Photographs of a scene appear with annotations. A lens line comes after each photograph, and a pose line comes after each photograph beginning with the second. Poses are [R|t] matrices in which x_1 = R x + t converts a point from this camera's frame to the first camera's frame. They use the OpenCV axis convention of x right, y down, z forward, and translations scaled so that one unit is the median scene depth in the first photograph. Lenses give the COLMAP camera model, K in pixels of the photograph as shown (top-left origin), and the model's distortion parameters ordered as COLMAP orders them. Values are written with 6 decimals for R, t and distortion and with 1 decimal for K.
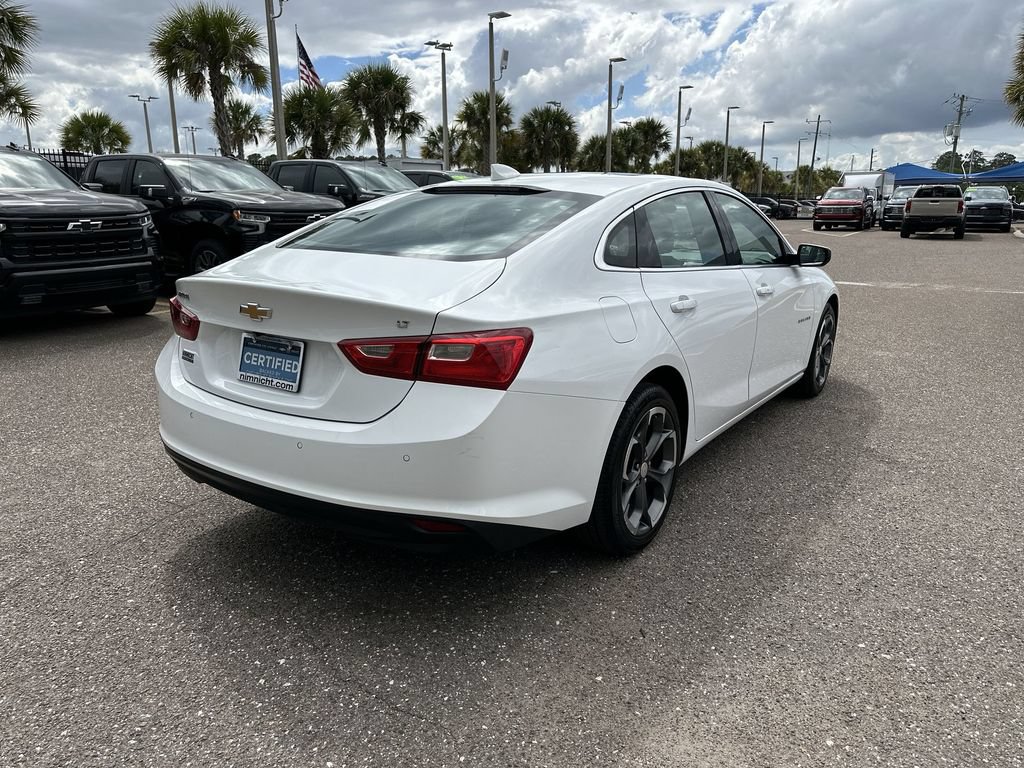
lens RADIAL K [[749.4, 0, 531.5], [0, 749.4, 386.3], [0, 0, 1]] dist [0.051801, -0.062965]
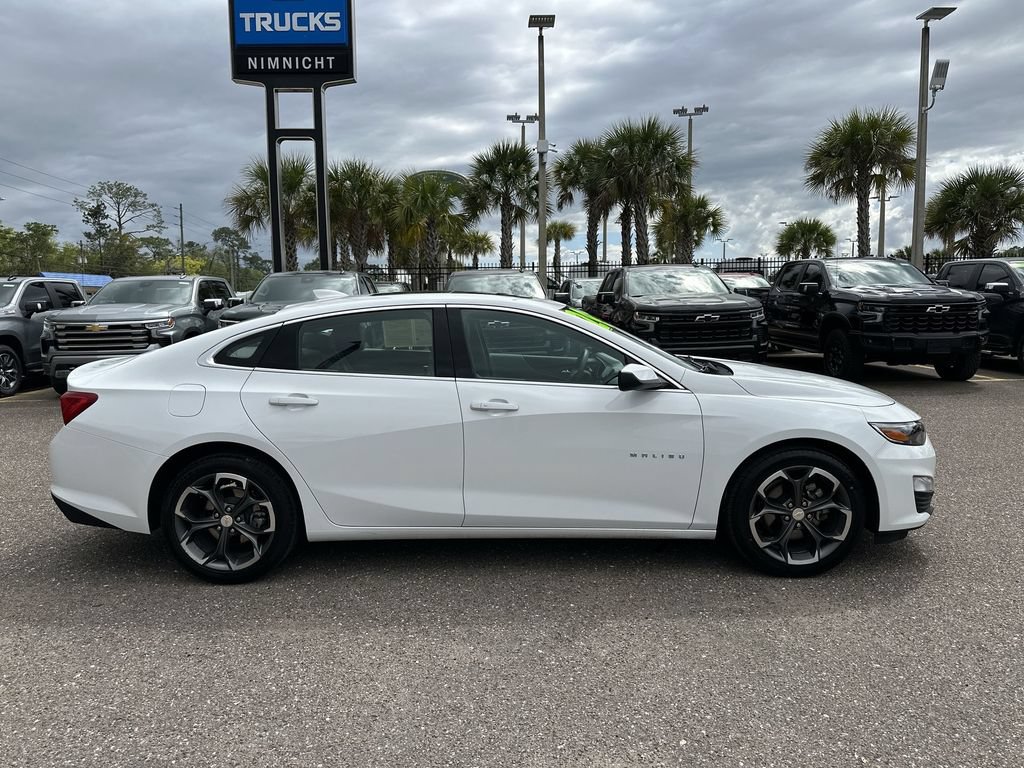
lens RADIAL K [[749.4, 0, 512.4], [0, 749.4, 392.2], [0, 0, 1]] dist [0.051801, -0.062965]
pose [[0.525515, 0.094712, -0.845496, 0.228057], [-0.186031, 0.982528, -0.005565, -0.029334], [0.830197, 0.160213, 0.533953, 0.102729]]
